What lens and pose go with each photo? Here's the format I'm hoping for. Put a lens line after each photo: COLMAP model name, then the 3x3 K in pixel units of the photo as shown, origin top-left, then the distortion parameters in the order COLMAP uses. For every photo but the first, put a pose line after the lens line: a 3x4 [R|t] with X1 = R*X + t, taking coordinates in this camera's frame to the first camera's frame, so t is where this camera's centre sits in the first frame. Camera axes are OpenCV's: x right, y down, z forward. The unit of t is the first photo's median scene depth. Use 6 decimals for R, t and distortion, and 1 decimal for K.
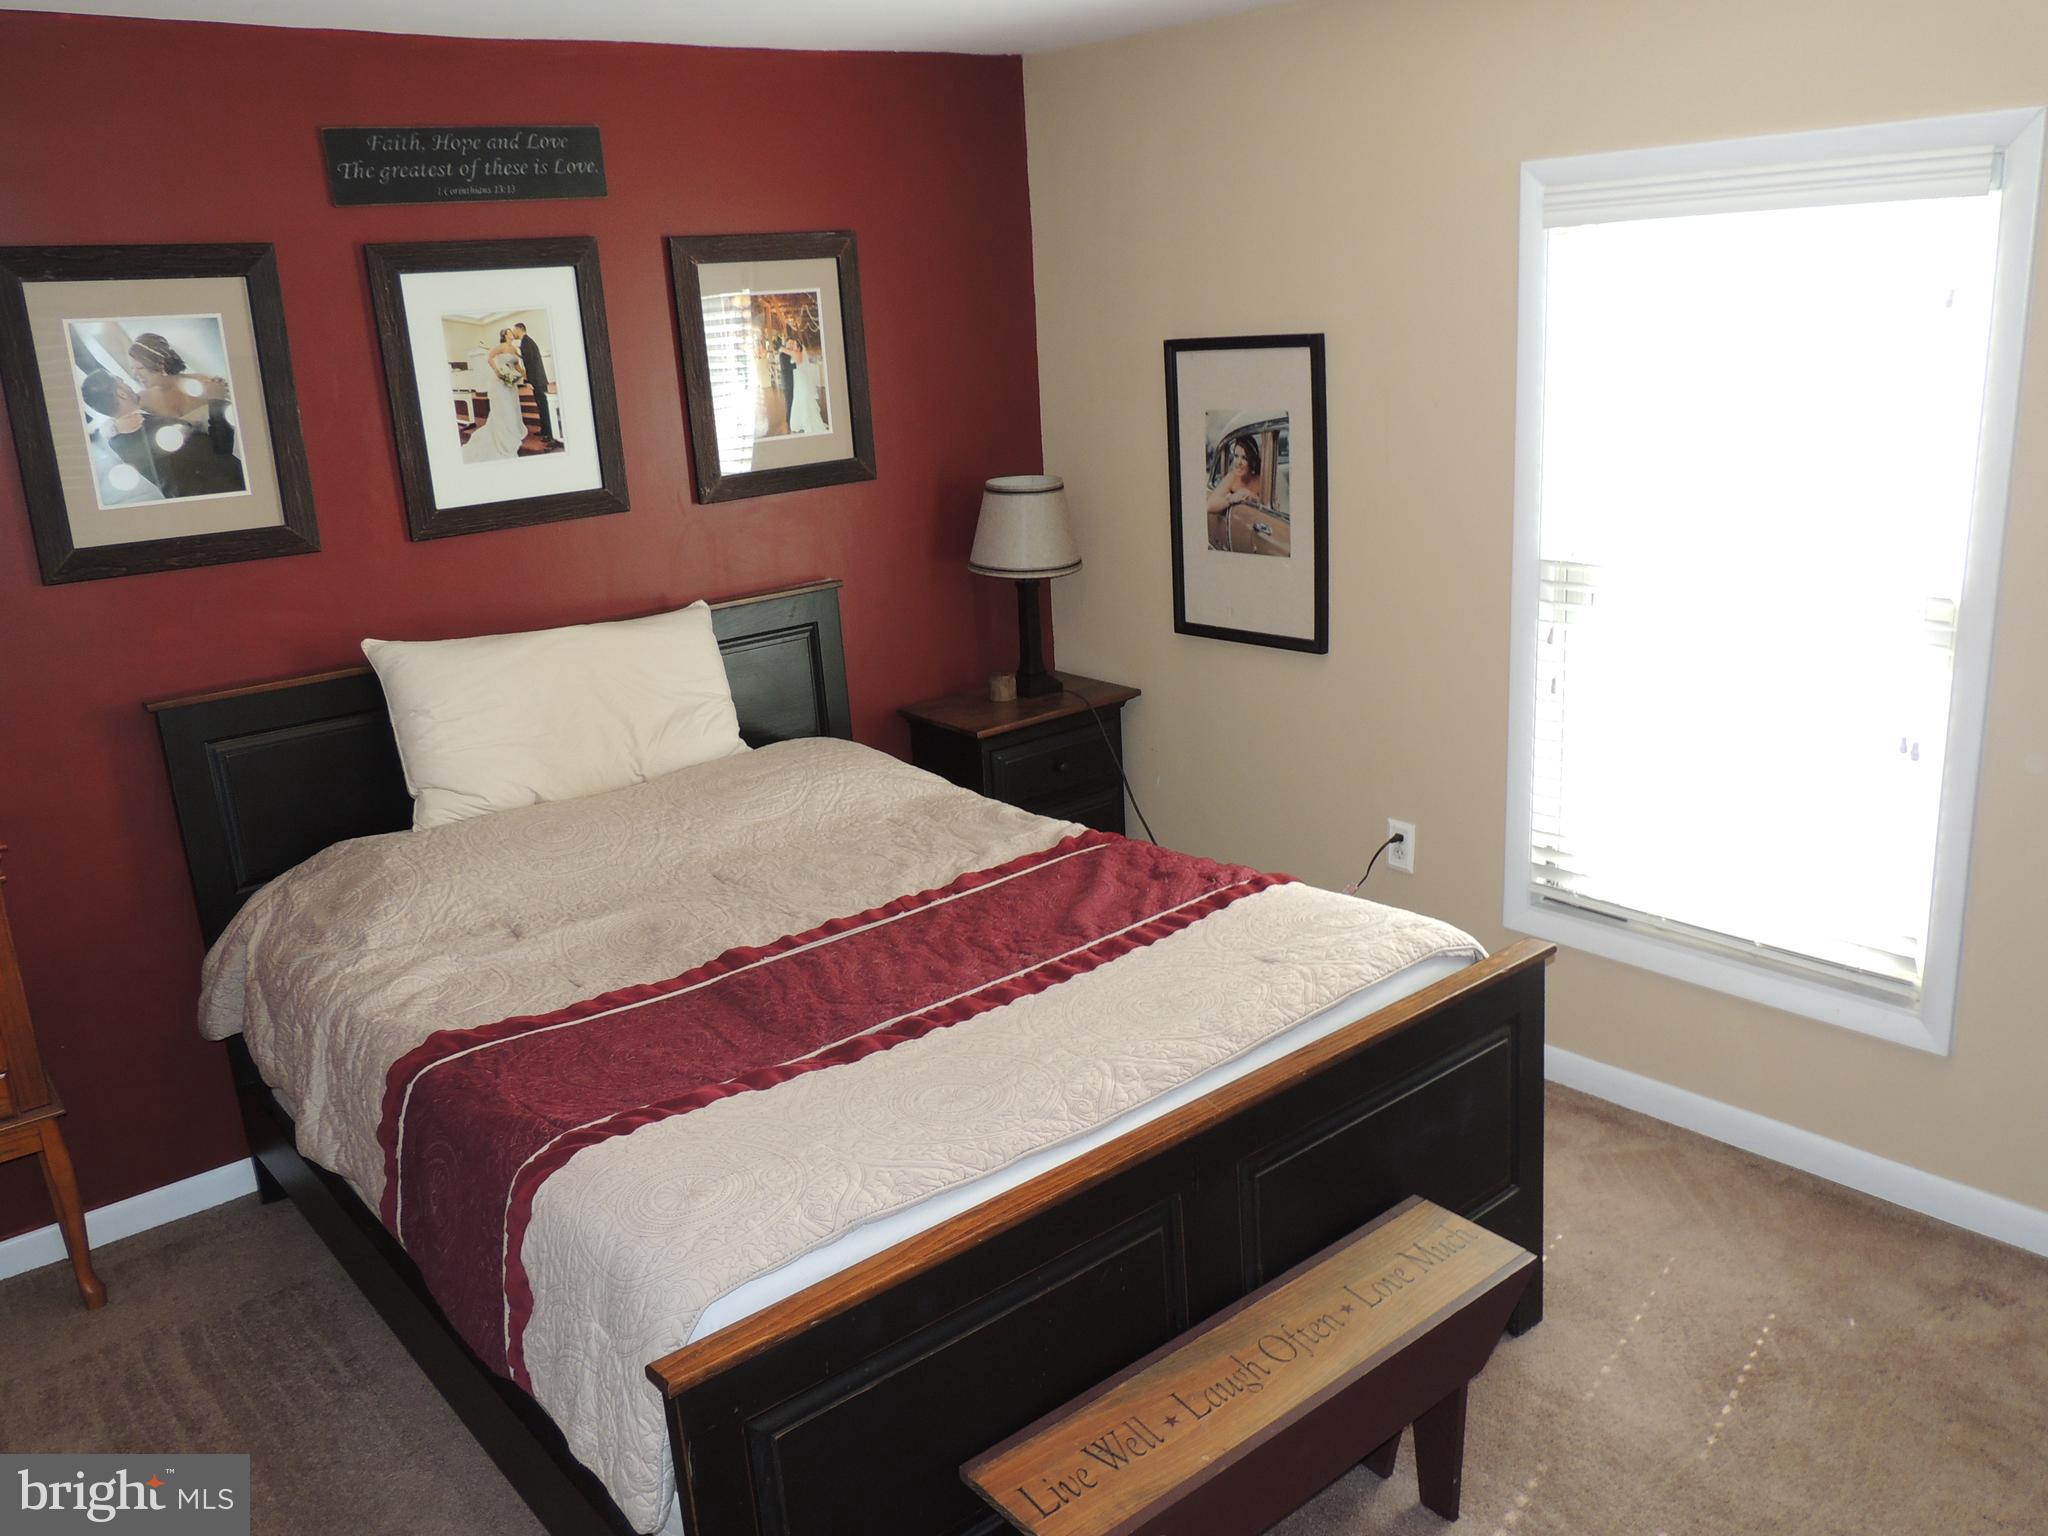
lens RADIAL K [[1630.8, 0, 1032.4], [0, 1630.8, 763.4], [0, 0, 1]] dist [-0.017434, 0.001677]
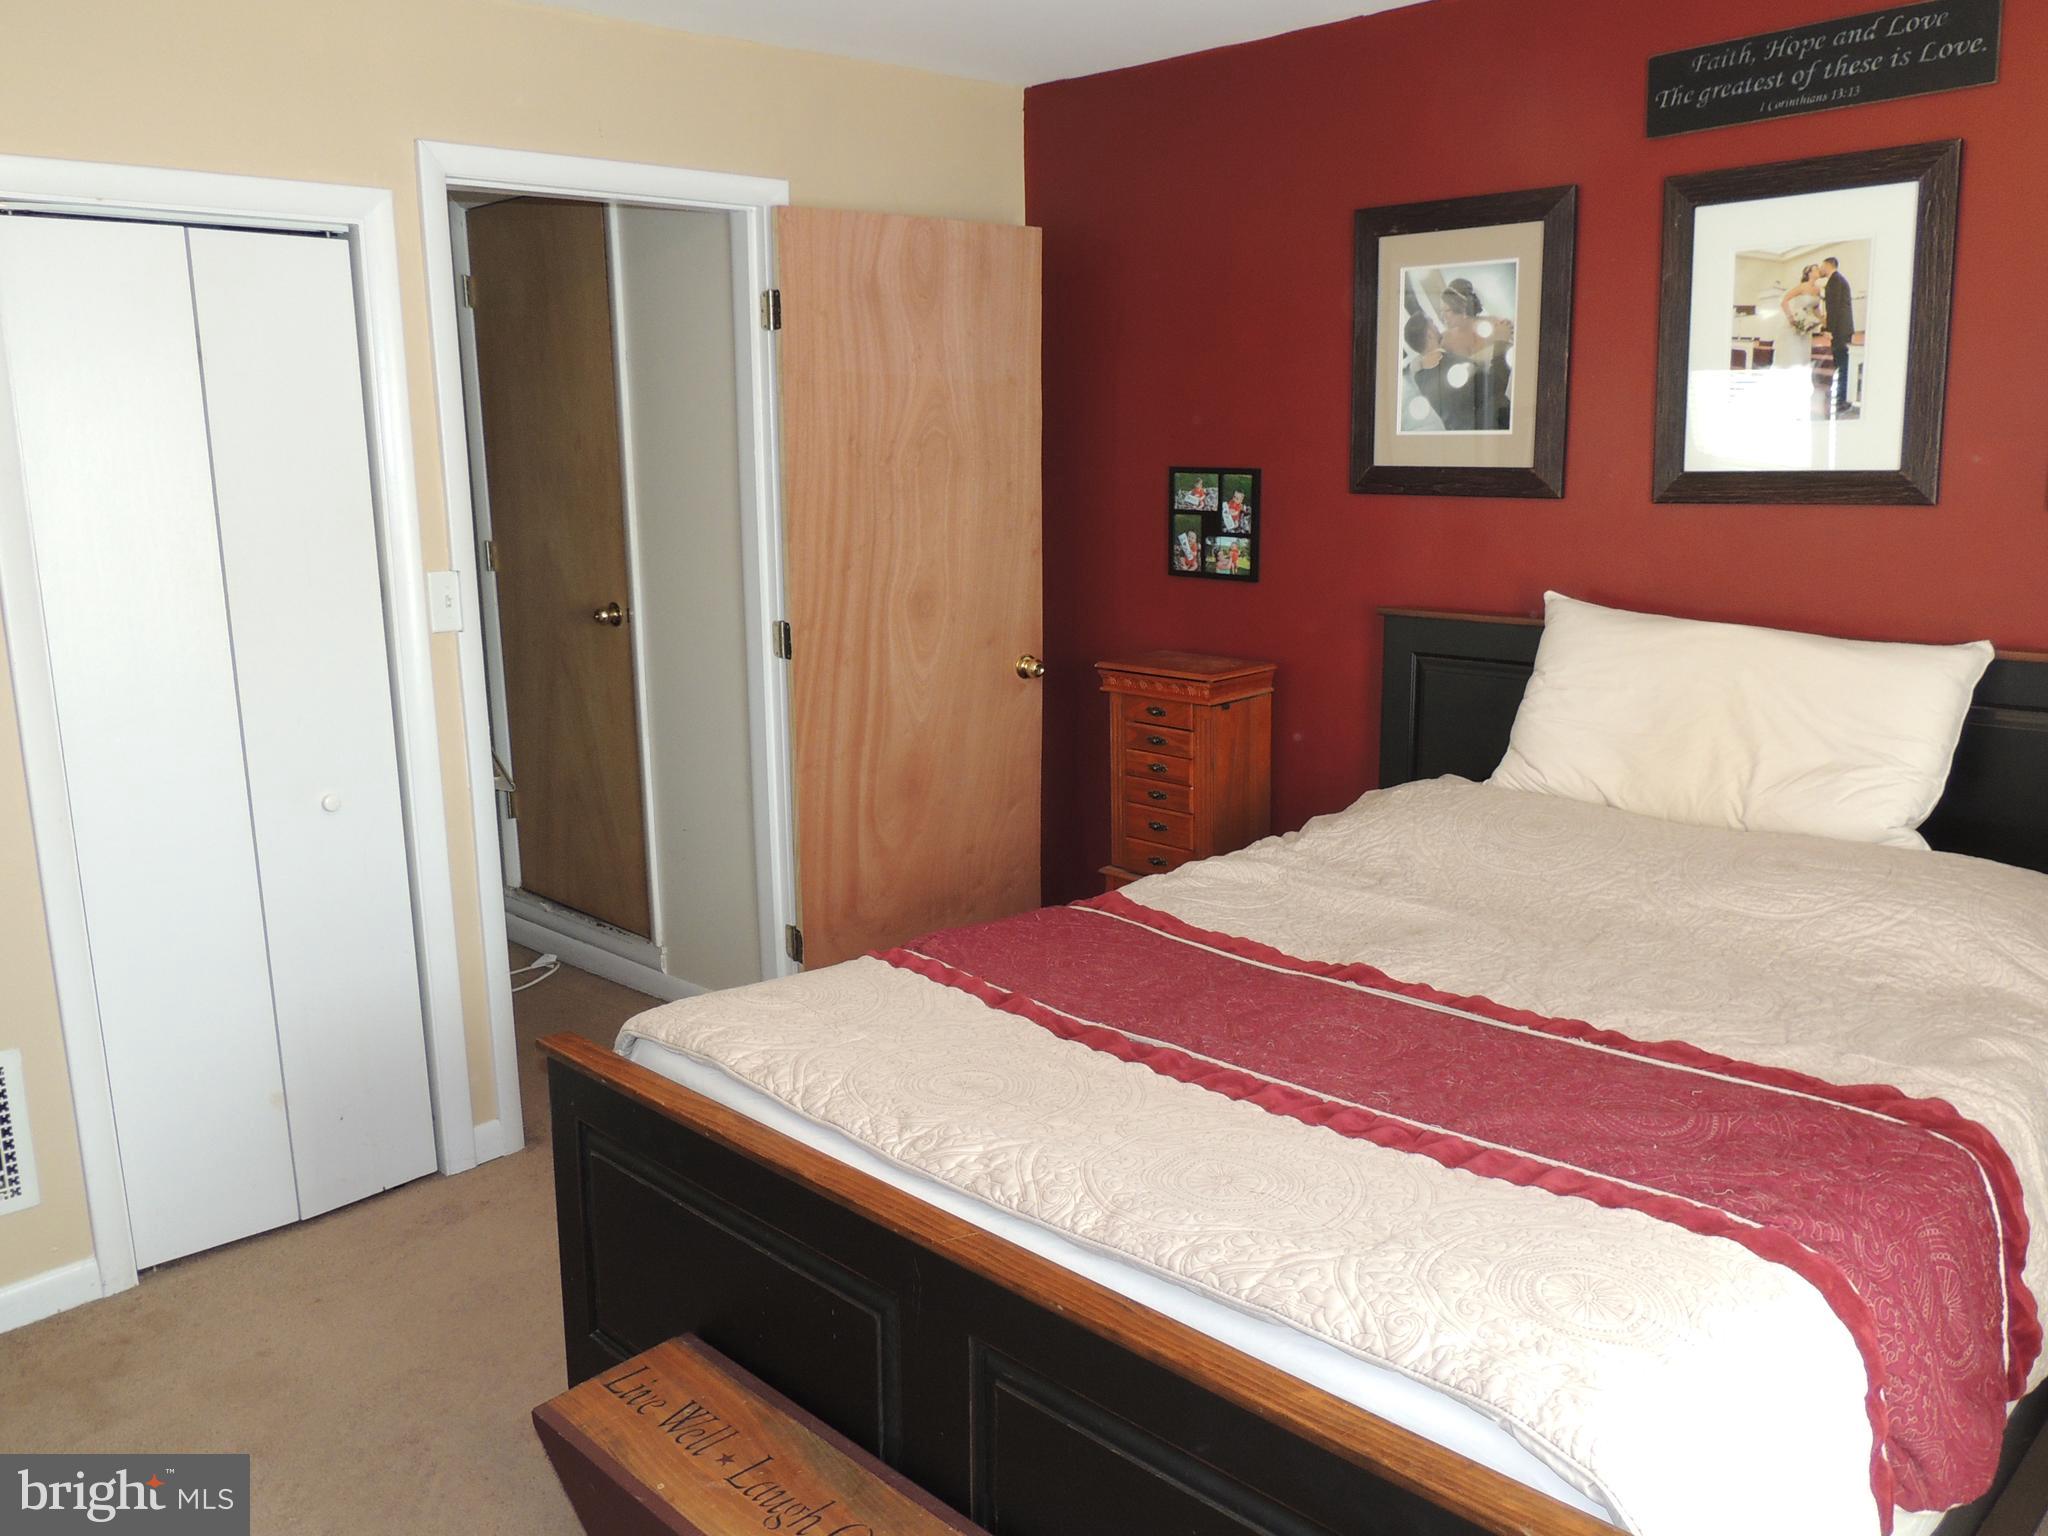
lens RADIAL K [[1630.8, 0, 1030.7], [0, 1630.8, 759.5], [0, 0, 1]] dist [-0.017434, 0.001677]
pose [[0.085412, 0.247657, -0.965076, 0.552427], [-0.253664, 0.942102, 0.219312, -0.121470], [0.963514, 0.226073, 0.143288, 0.611230]]
